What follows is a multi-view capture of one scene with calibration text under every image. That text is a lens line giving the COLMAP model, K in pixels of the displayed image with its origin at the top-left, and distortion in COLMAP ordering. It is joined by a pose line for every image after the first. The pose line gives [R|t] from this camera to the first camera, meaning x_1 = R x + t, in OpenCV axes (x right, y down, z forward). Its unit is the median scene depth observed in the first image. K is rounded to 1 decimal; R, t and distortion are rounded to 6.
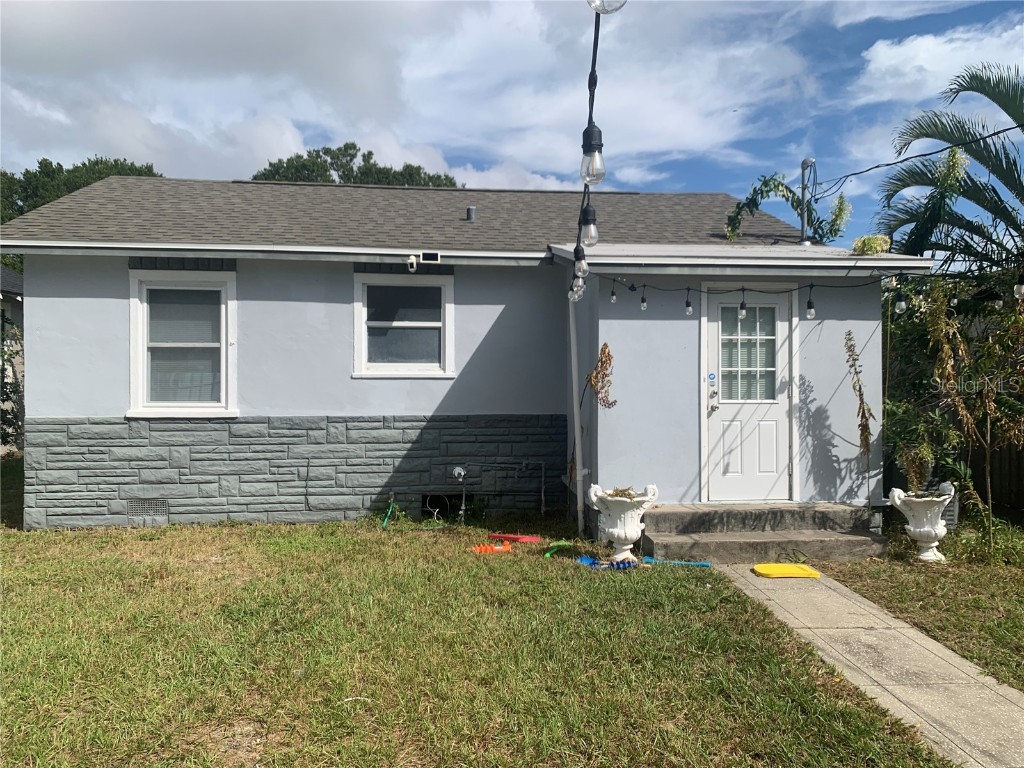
lens RADIAL K [[769.3, 0, 507.4], [0, 769.3, 377.2], [0, 0, 1]] dist [0.057591, -0.069299]
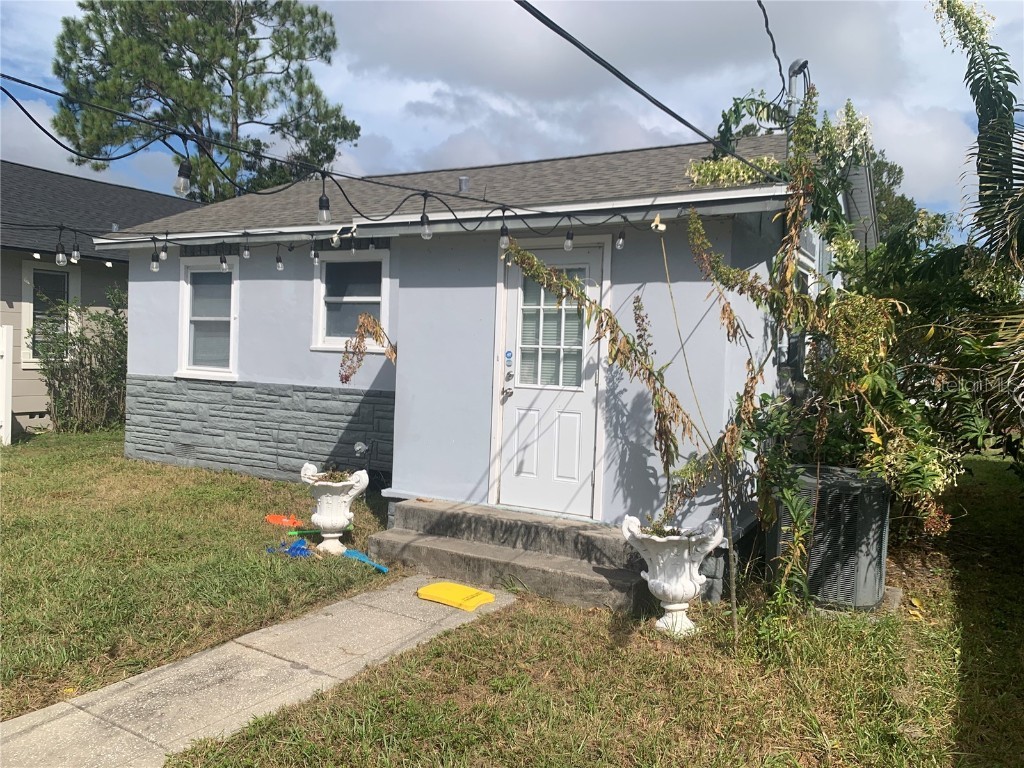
lens RADIAL K [[769.3, 0, 530.7], [0, 769.3, 376.1], [0, 0, 1]] dist [0.057591, -0.069299]
pose [[0.820863, 0.042697, -0.569527, 0.675777], [-0.040392, 0.999045, 0.016680, 0.006613], [0.569696, 0.009313, 0.821803, 0.304055]]
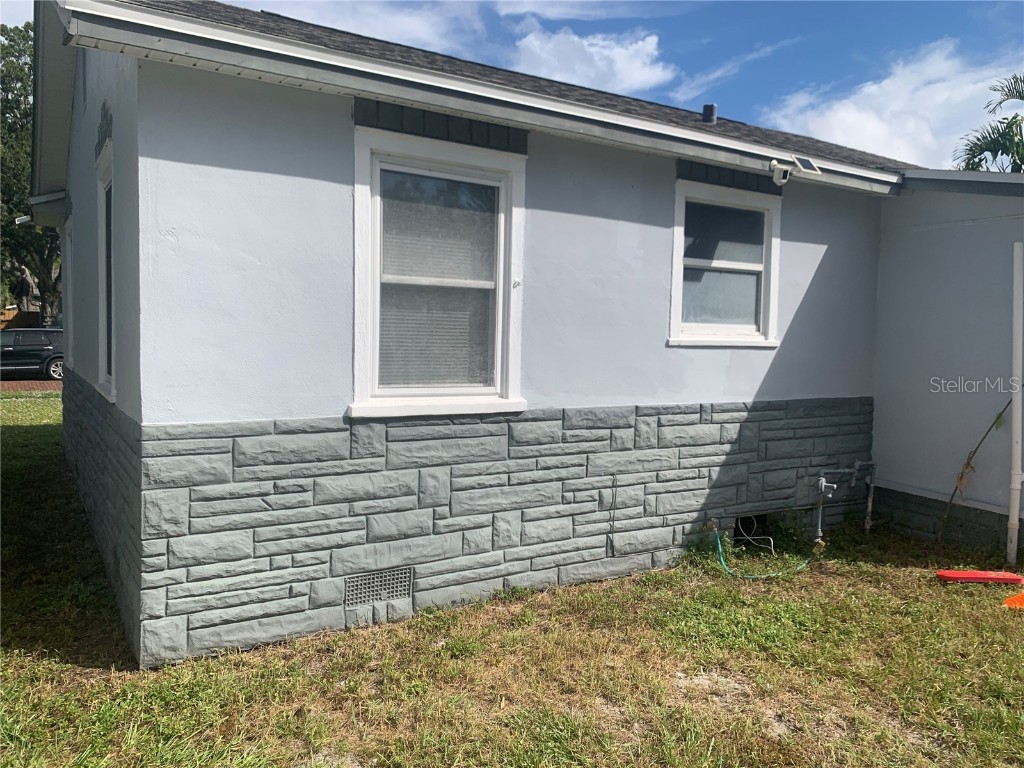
lens RADIAL K [[769.3, 0, 513.0], [0, 769.3, 378.0], [0, 0, 1]] dist [0.057591, -0.069299]
pose [[0.903201, -0.006631, 0.429167, -0.607682], [-0.014342, 0.998856, 0.045618, 0.000708], [-0.428978, -0.047358, 0.902073, 0.490828]]
